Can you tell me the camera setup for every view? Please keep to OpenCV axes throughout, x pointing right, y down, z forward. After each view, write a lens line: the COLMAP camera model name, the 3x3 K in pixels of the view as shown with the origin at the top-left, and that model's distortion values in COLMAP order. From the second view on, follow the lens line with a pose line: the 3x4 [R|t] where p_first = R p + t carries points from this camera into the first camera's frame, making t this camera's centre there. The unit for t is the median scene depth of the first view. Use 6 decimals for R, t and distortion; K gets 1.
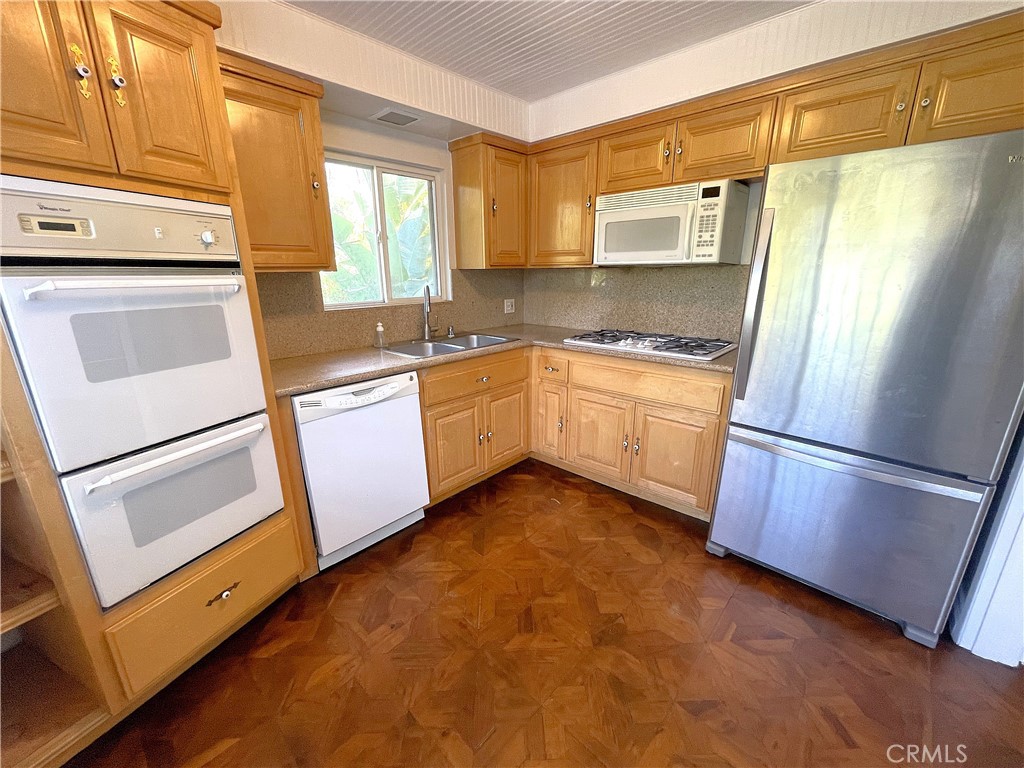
lens RADIAL K [[412.1, 0, 510.2], [0, 412.1, 384.9], [0, 0, 1]] dist [-0.002212, -0.000002]
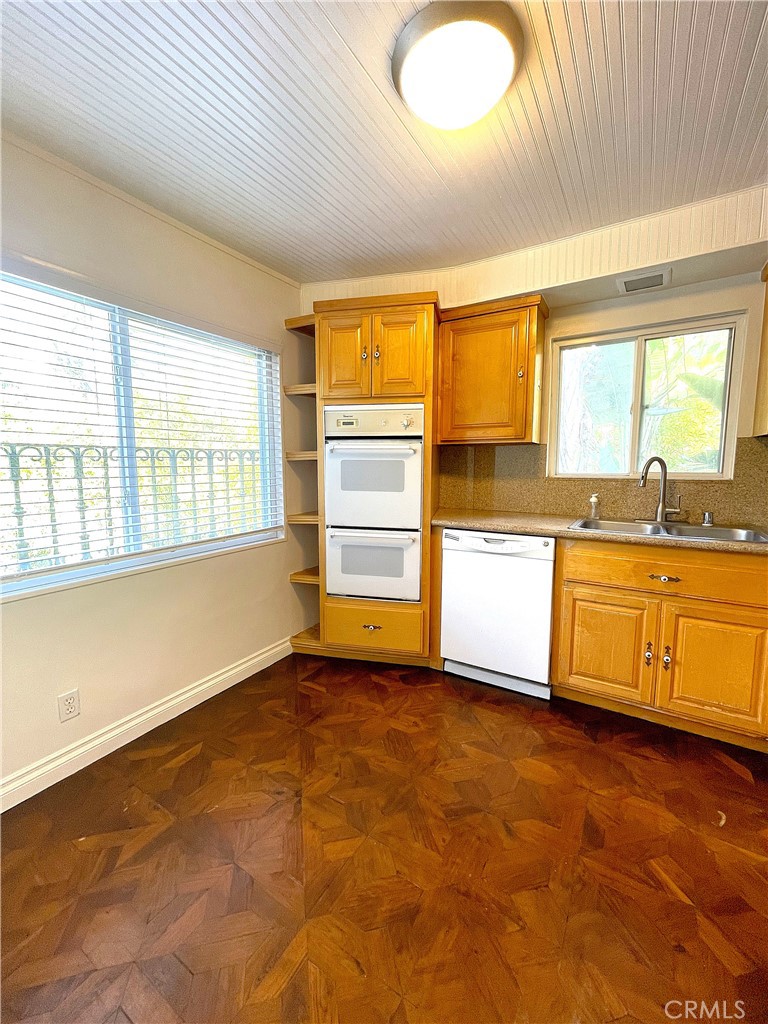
lens RADIAL K [[412.1, 0, 384.1], [0, 412.1, 509.1], [0, 0, 1]] dist [-0.002212, -0.000002]
pose [[0.198674, 0.116409, -0.973128, 0.852242], [-0.262960, 0.962845, 0.061492, -0.073262], [0.944129, 0.243677, 0.221903, 0.519620]]
